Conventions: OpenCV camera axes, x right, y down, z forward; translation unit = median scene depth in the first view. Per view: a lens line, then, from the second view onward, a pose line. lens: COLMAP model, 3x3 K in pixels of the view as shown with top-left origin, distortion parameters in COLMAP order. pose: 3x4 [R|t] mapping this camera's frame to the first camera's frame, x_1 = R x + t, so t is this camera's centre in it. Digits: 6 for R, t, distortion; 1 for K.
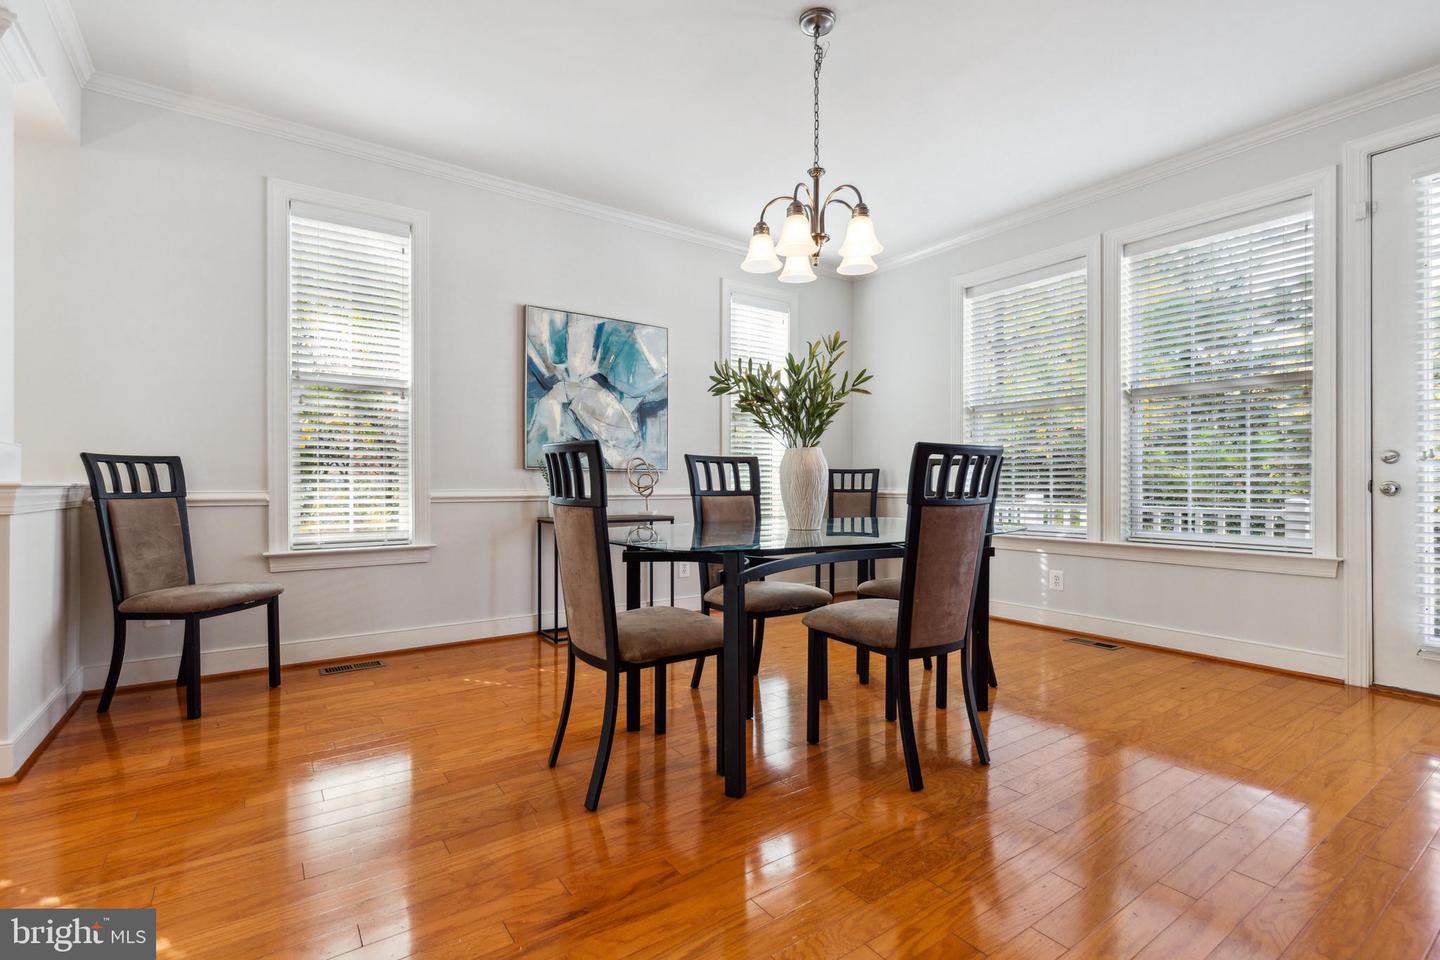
lens RADIAL K [[674.7, 0, 716.6], [0, 674.7, 485.4], [0, 0, 1]] dist [0.012565, -0.000128]
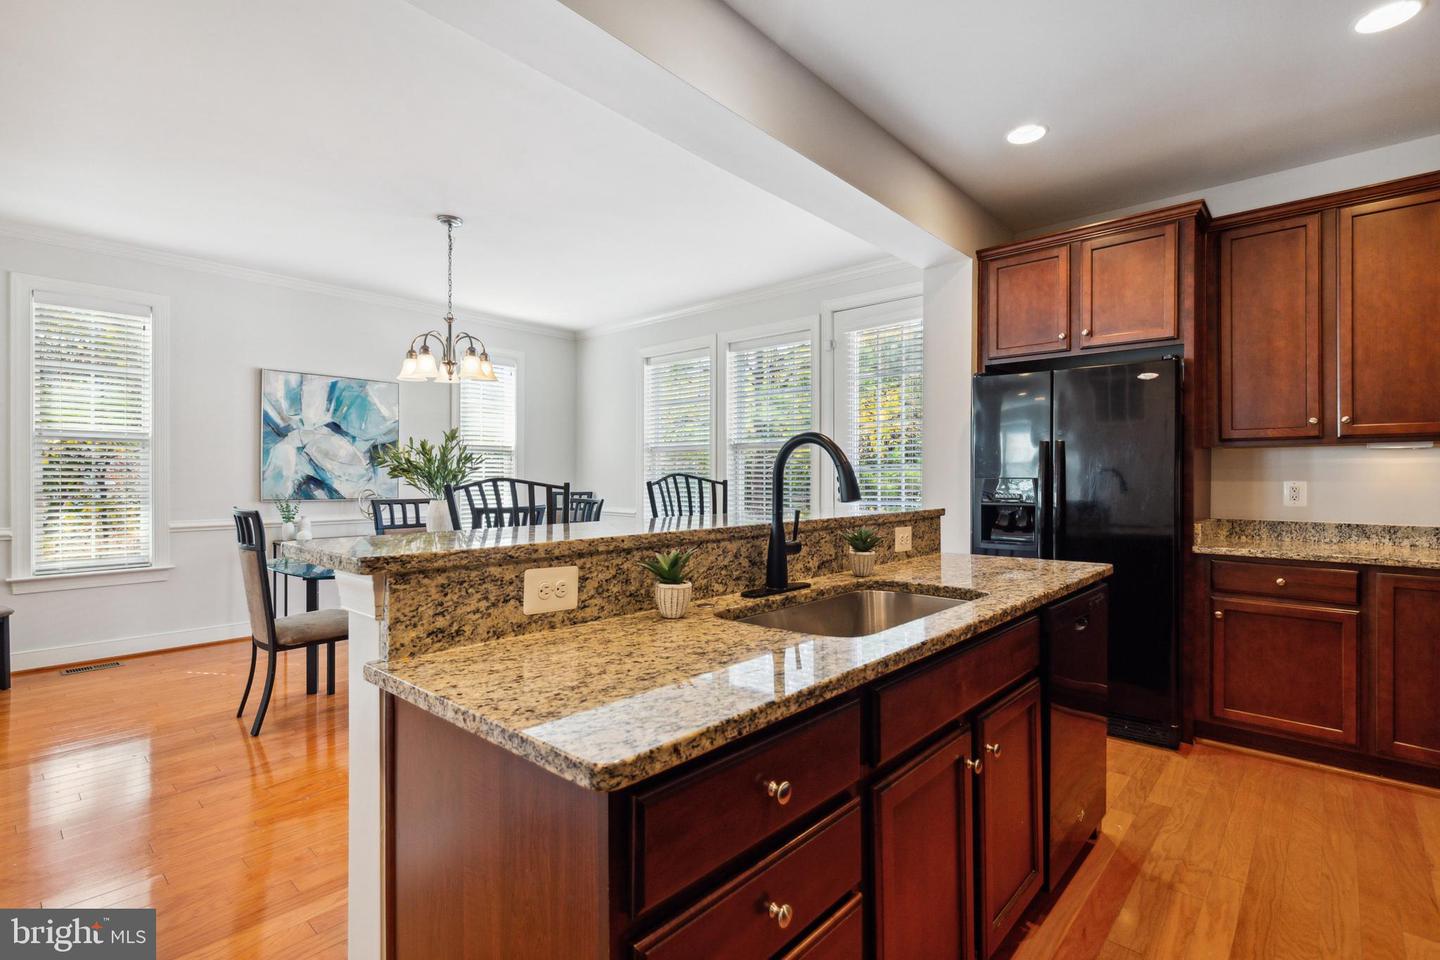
lens RADIAL K [[687.8, 0, 725.4], [0, 687.8, 476.6], [0, 0, 1]] dist [0.001855, 0.001293]
pose [[0.973772, 0.000452, 0.227527, 0.253717], [-0.000050, 0.999998, -0.001770, -0.067316], [-0.227528, 0.001712, 0.973770, -0.412744]]
